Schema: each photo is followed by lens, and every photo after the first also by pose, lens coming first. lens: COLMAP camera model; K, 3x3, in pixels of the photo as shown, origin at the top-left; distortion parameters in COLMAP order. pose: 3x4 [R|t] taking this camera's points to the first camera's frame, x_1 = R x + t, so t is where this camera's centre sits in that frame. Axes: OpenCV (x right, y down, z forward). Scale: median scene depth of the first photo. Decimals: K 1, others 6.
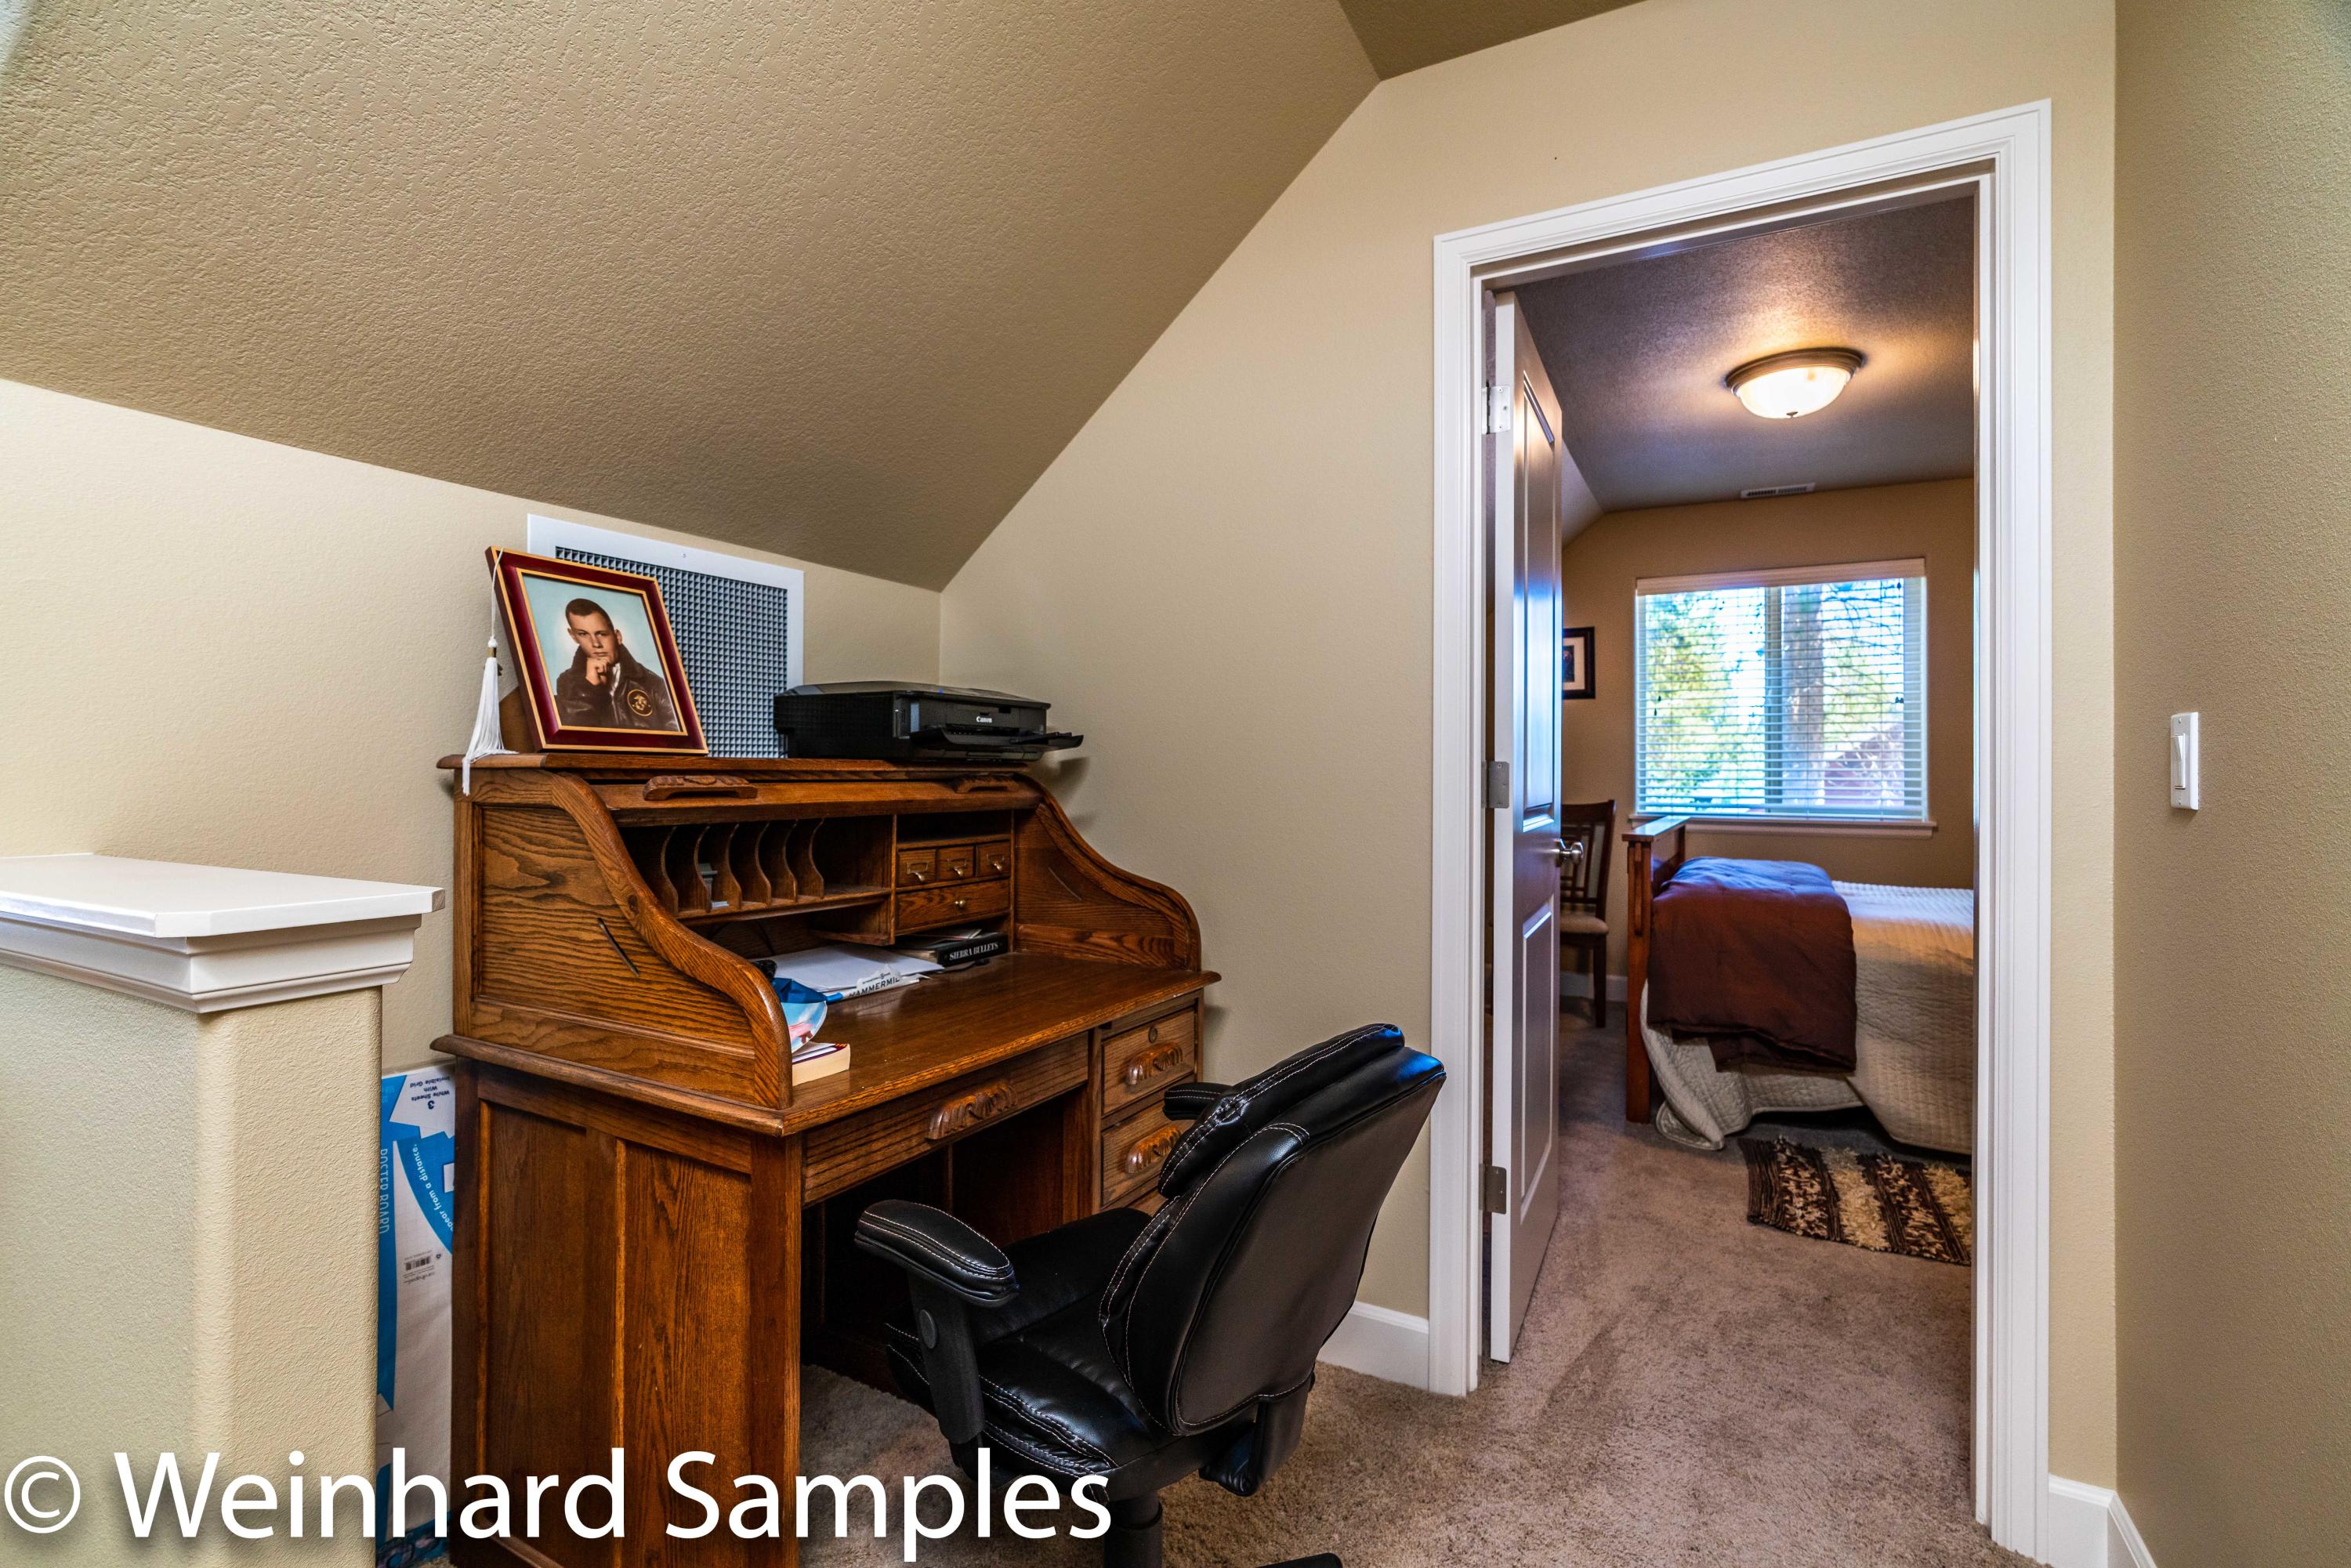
lens RADIAL K [[1070.2, 0, 1175.5], [0, 1070.2, 784.0], [0, 0, 1]] dist [-0.016217, 0.009678]
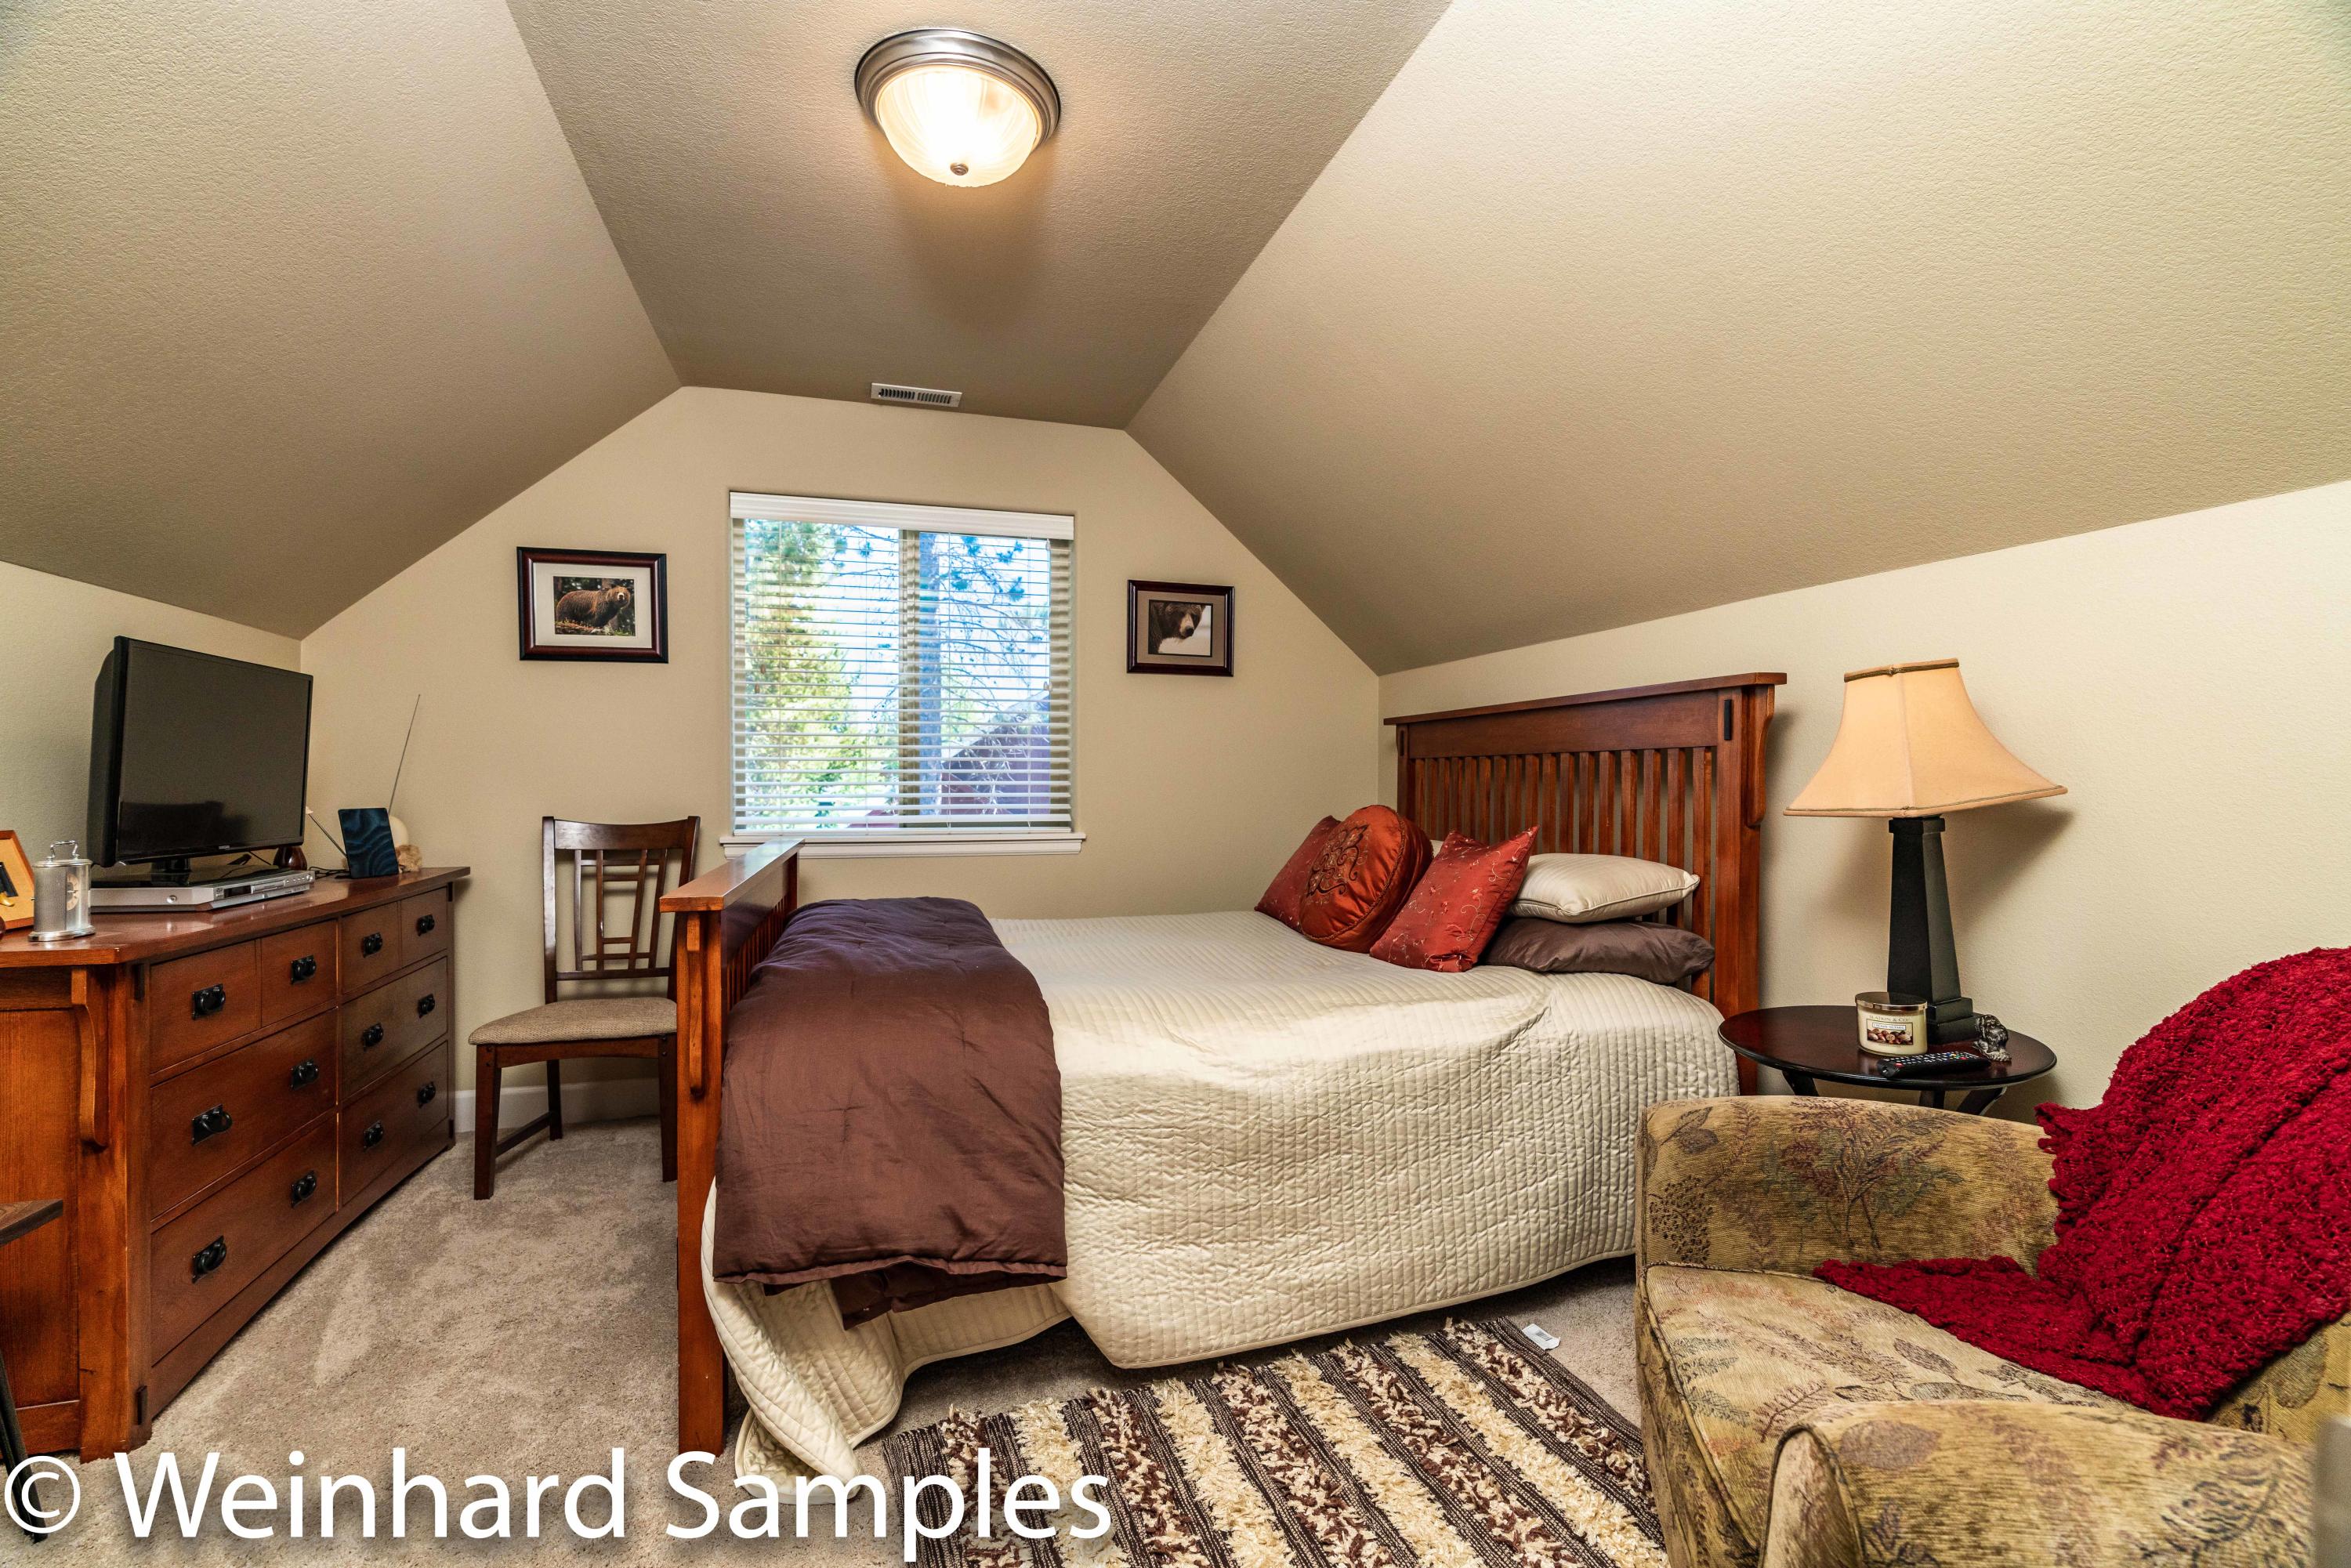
lens RADIAL K [[1070.2, 0, 1175.5], [0, 1070.2, 784.0], [0, 0, 1]] dist [-0.016217, 0.009678]
pose [[0.714875, -0.003415, 0.699244, 0.249804], [0.005281, 0.999986, -0.000515, -0.005140], [-0.699233, 0.004061, 0.714883, 0.494502]]
